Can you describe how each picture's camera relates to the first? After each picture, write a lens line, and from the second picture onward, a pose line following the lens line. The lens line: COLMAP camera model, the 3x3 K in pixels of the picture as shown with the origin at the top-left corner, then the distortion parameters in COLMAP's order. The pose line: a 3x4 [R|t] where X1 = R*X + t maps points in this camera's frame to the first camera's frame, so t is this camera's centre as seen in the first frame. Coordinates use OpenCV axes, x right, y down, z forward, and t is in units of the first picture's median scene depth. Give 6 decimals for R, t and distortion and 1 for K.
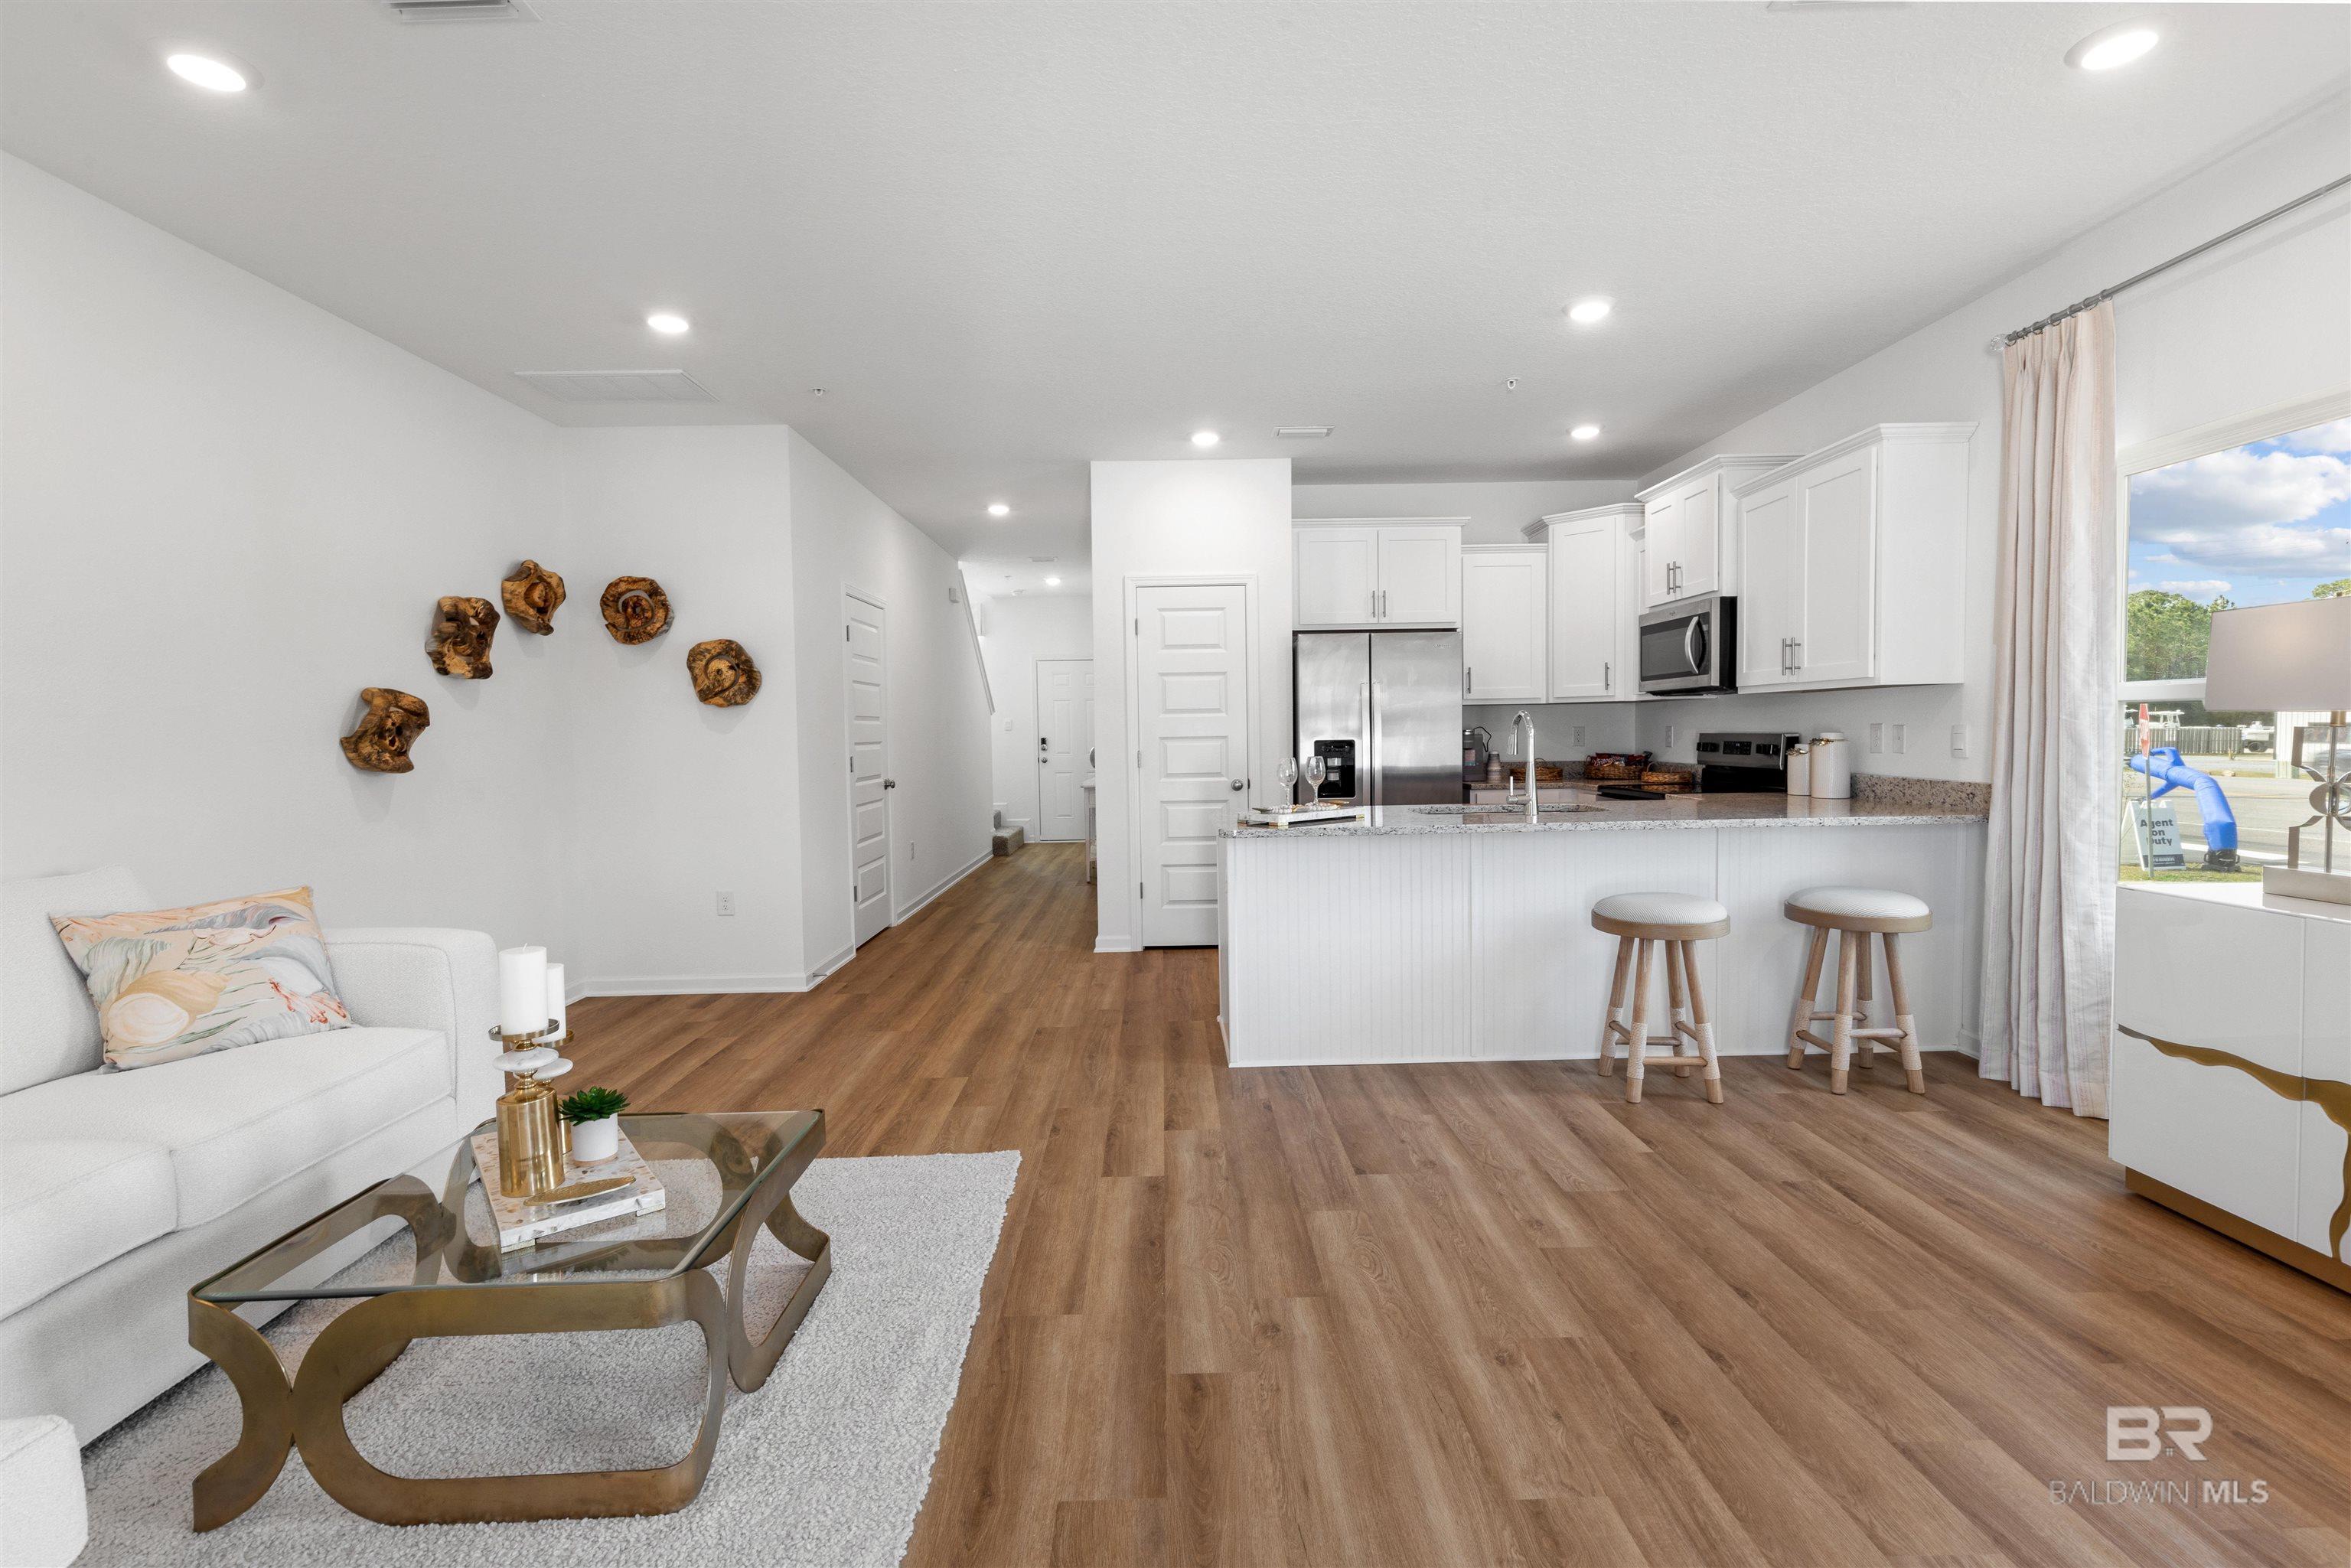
lens RADIAL K [[1070.9, 0, 1189.6], [0, 1070.9, 780.7], [0, 0, 1]] dist [0.005308, 0.000380]
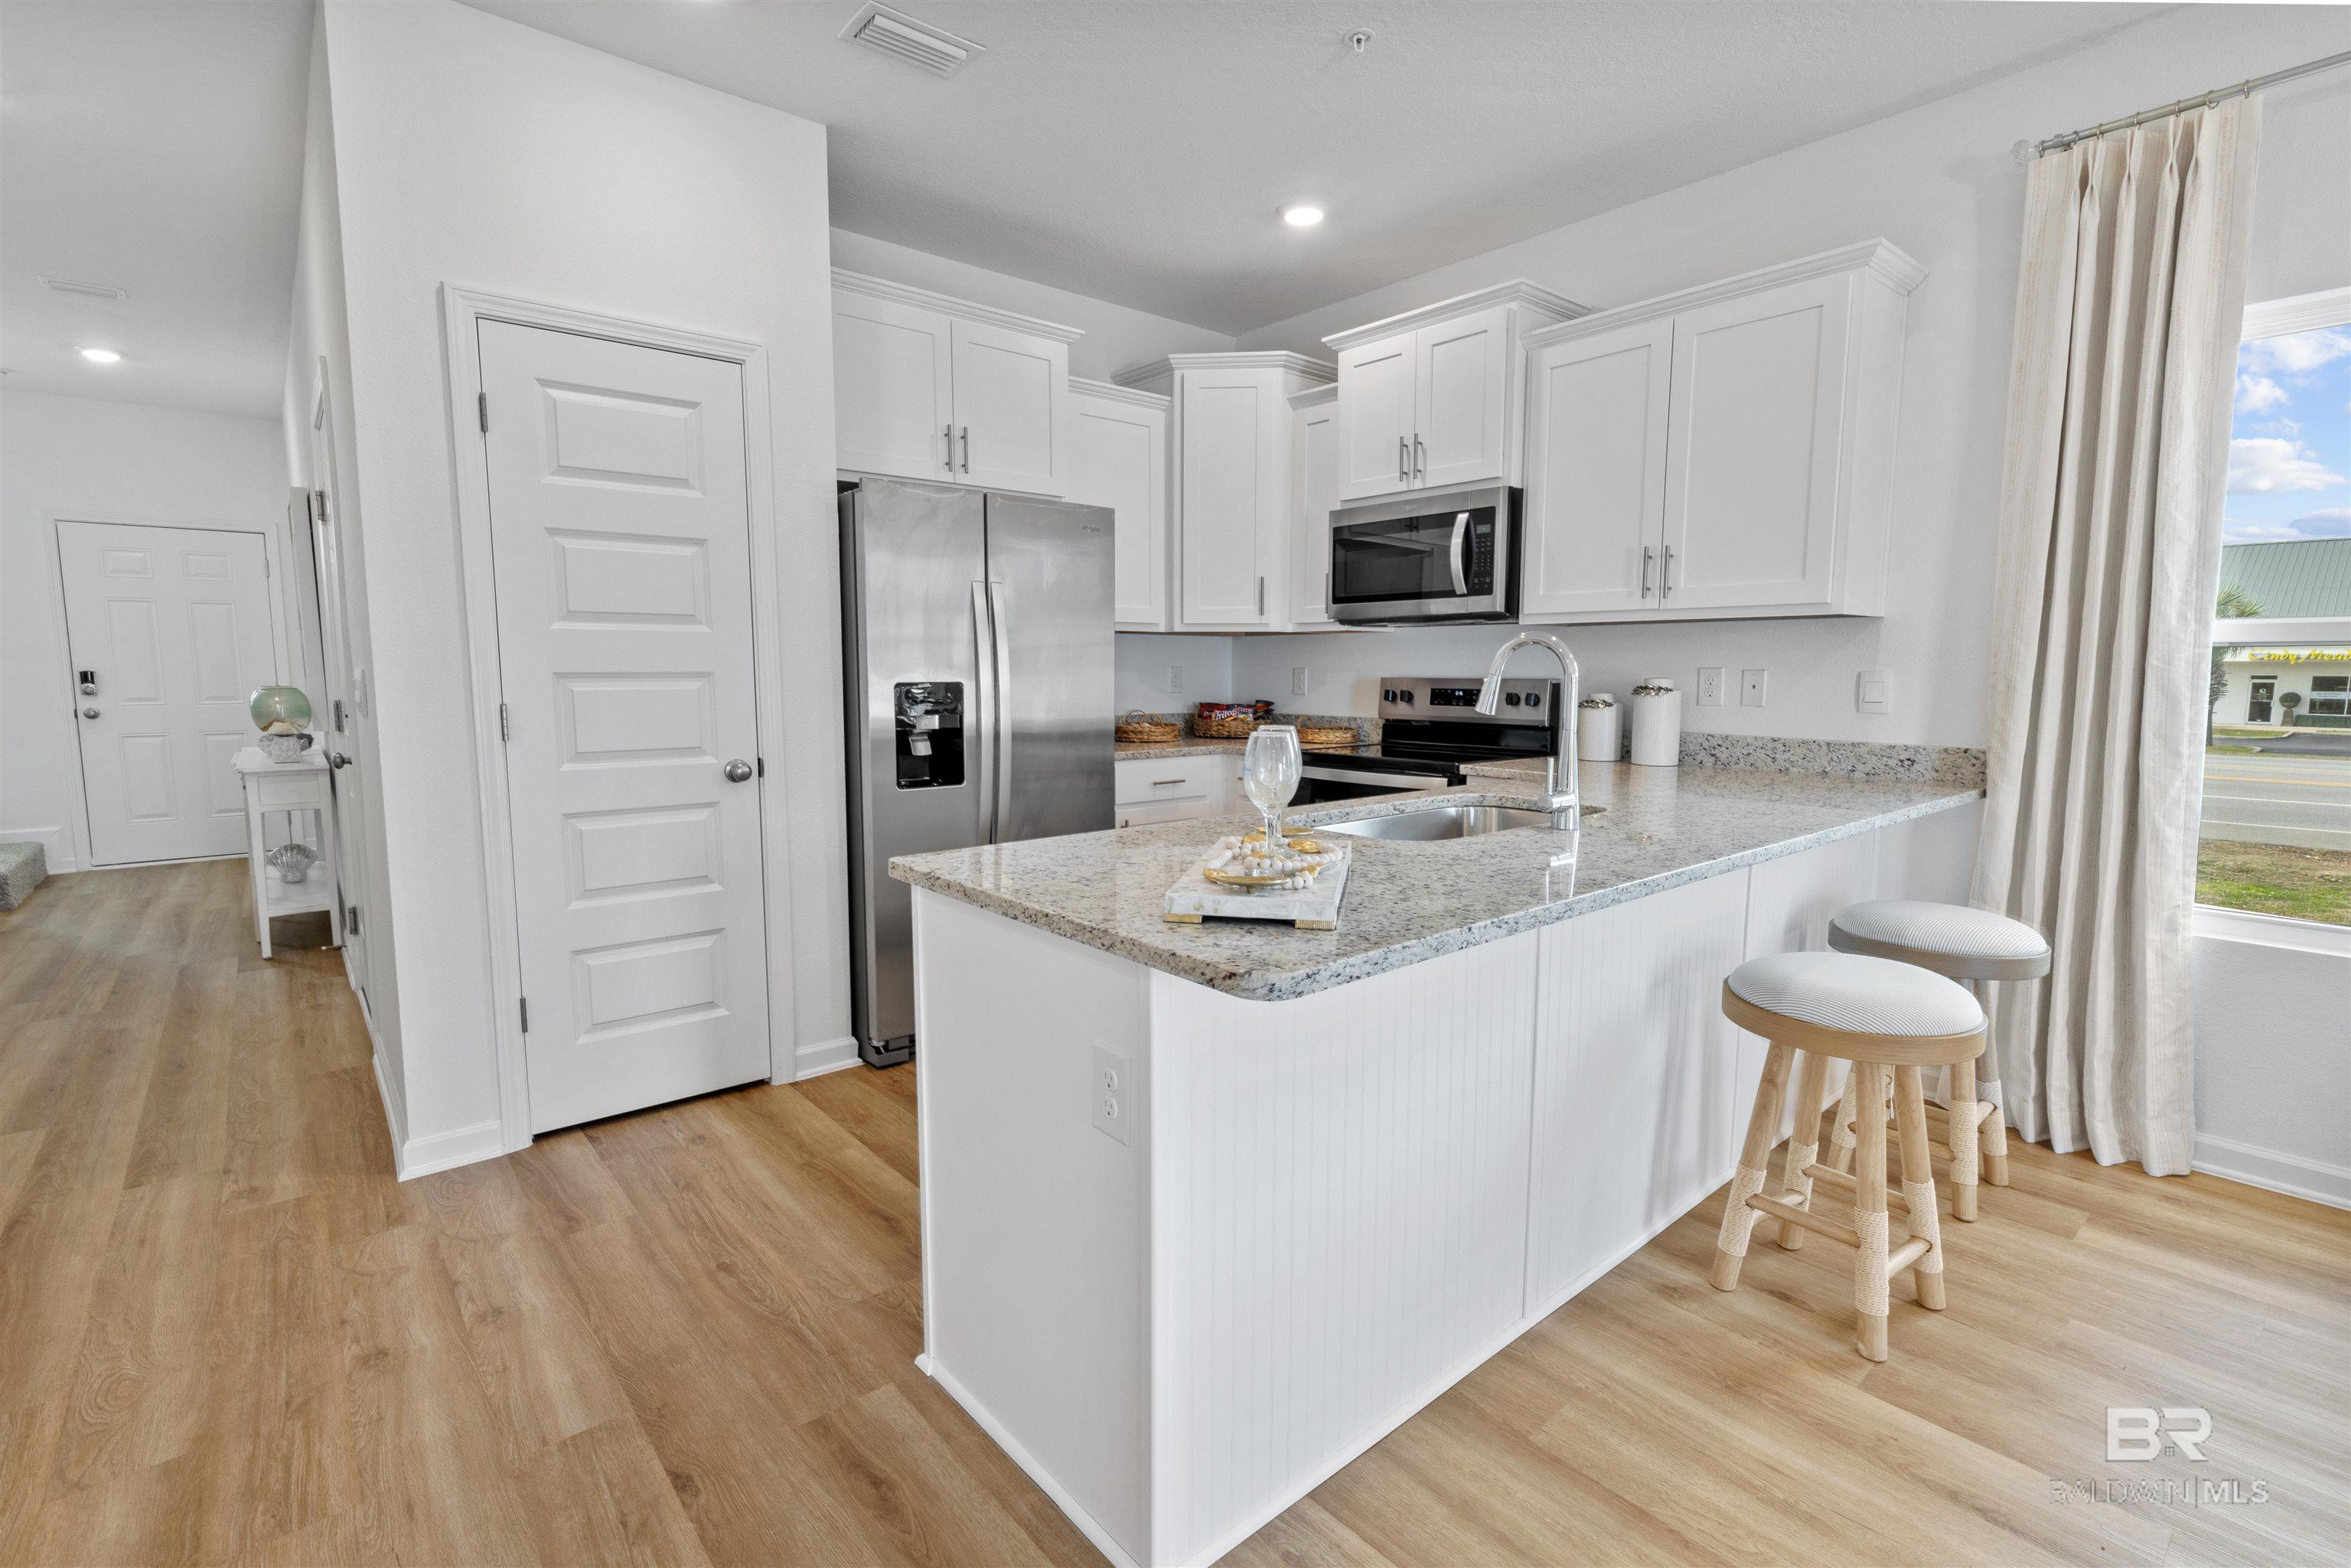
lens RADIAL K [[1070.9, 0, 1189.6], [0, 1070.9, 780.7], [0, 0, 1]] dist [0.005308, 0.000380]
pose [[0.770902, -0.050904, 0.634917, -0.144511], [0.015886, 0.998028, 0.060728, -0.024297], [-0.636756, -0.036729, 0.770190, 0.626607]]
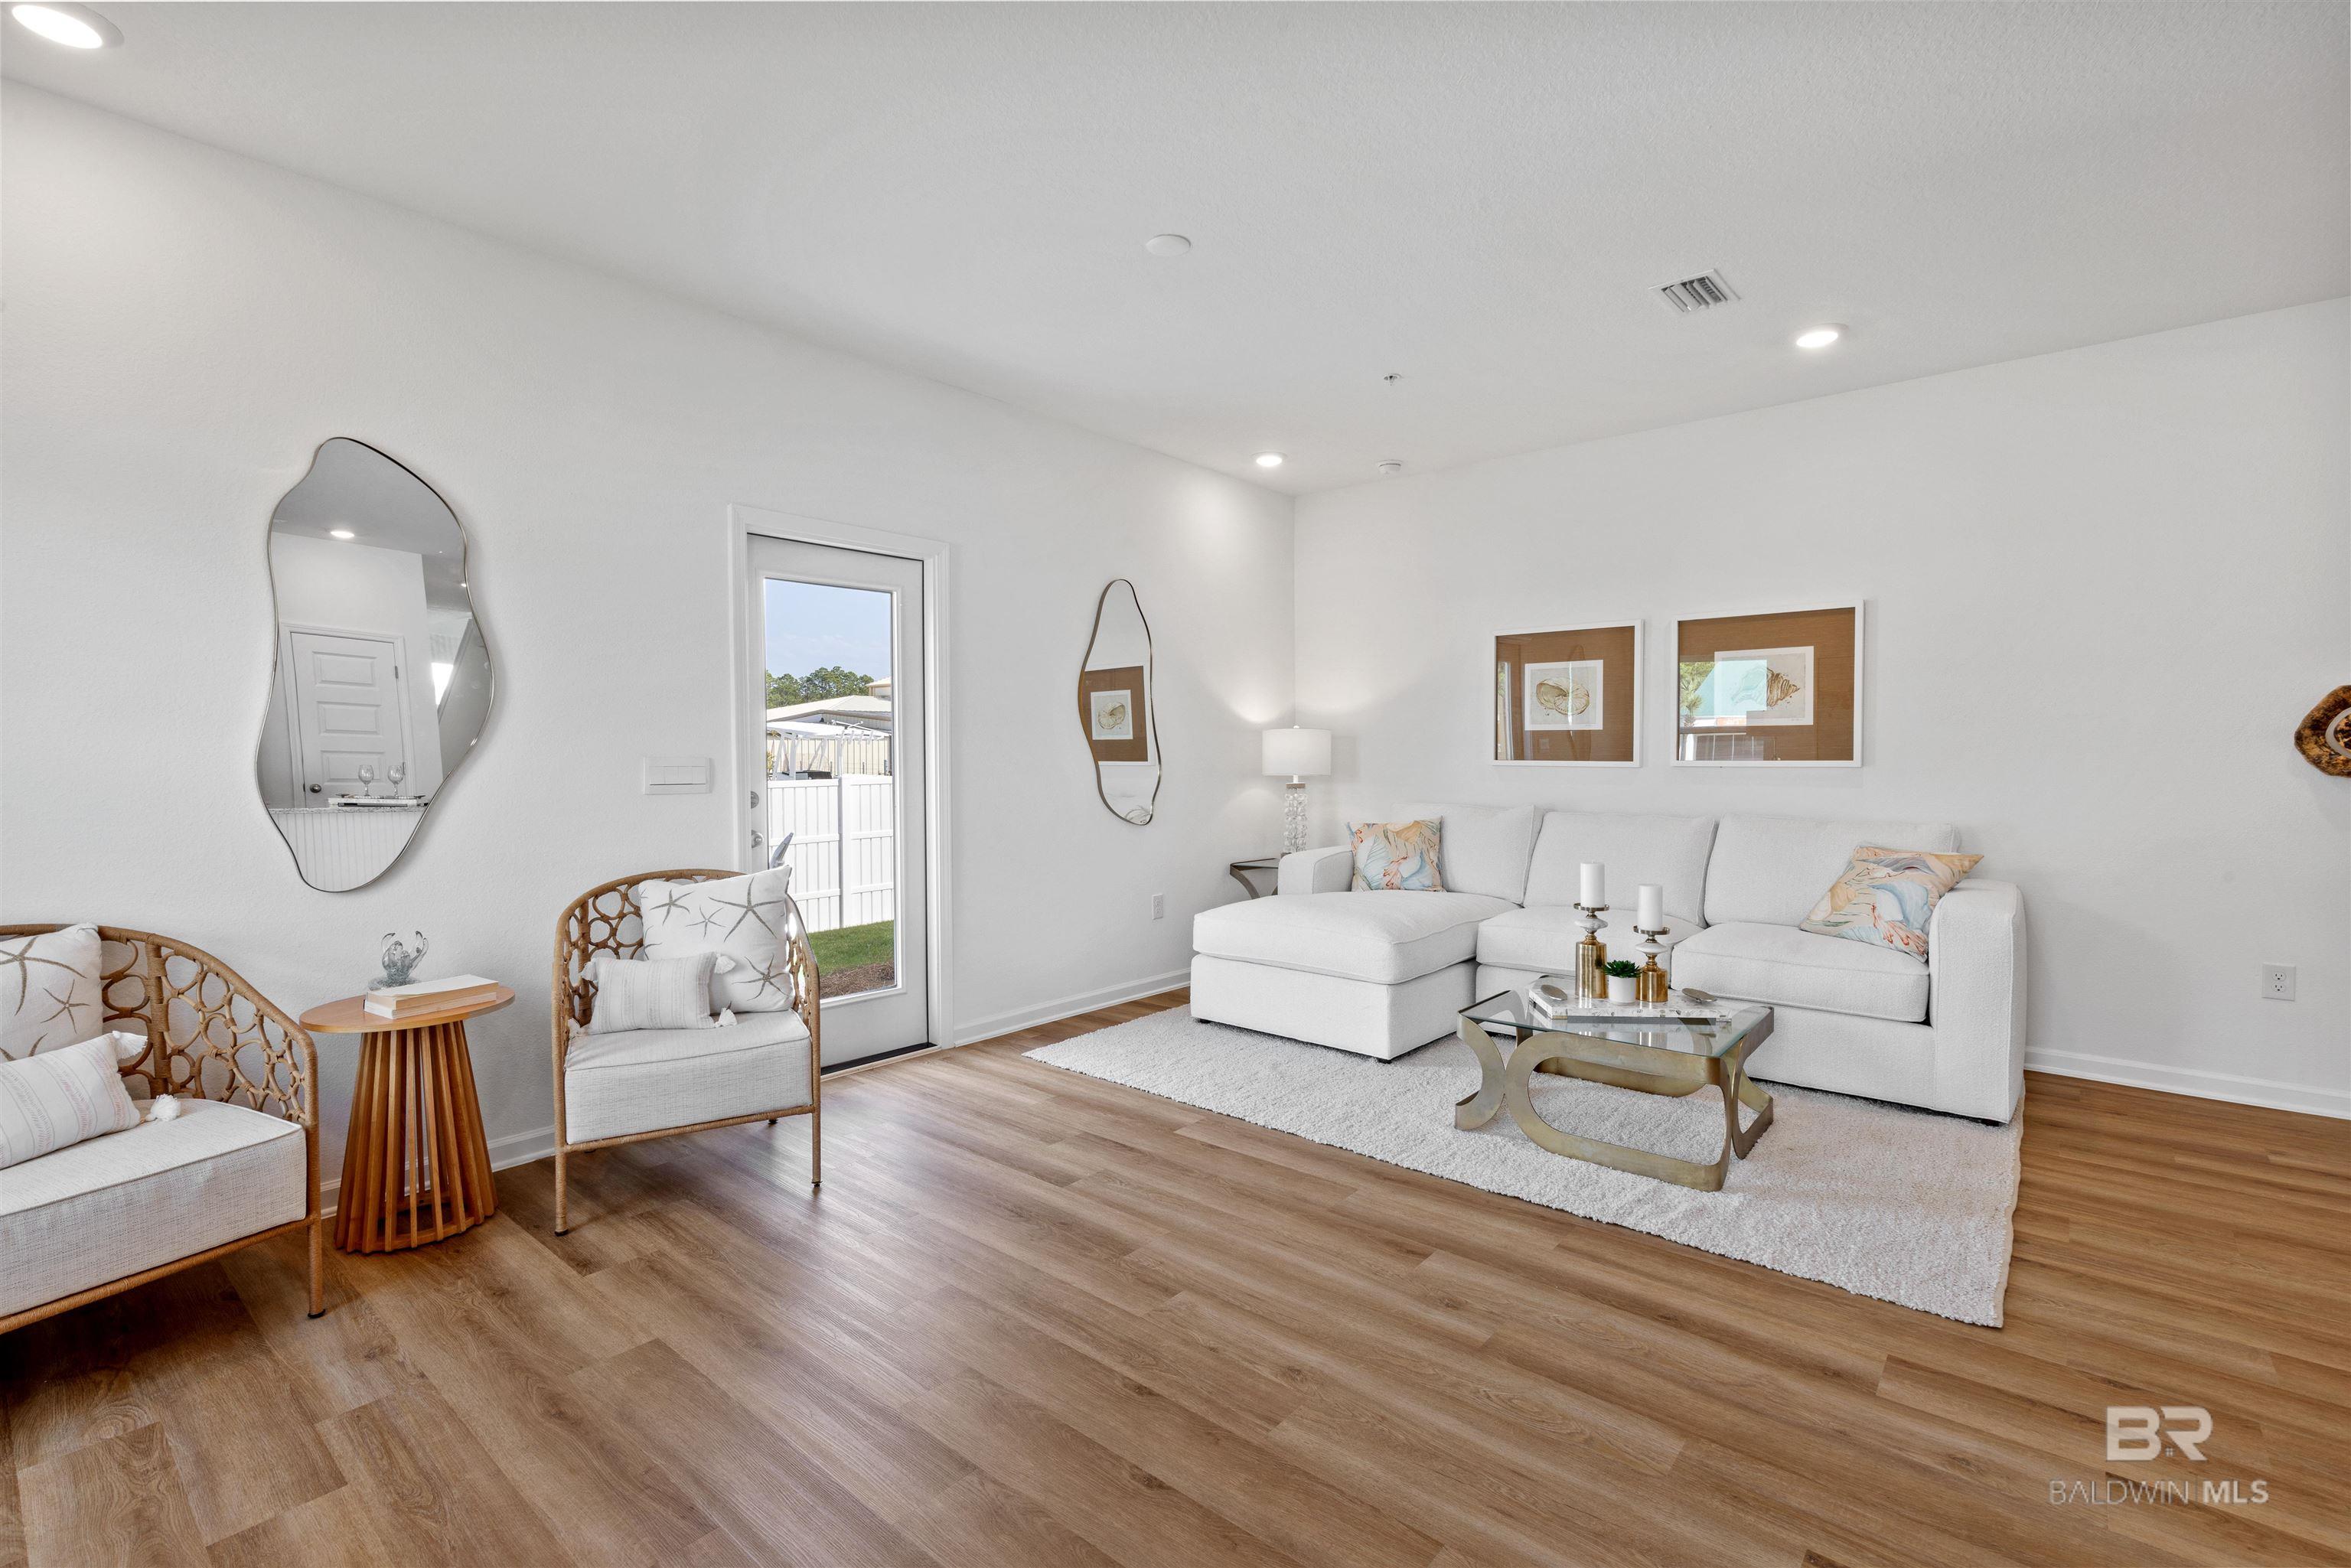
lens RADIAL K [[1070.9, 0, 1189.6], [0, 1070.9, 780.7], [0, 0, 1]] dist [0.005308, 0.000380]
pose [[-0.663659, 0.044276, -0.746724, 0.514248], [-0.022394, 0.996623, 0.078997, -0.047998], [0.747700, 0.069149, -0.660427, 0.731490]]
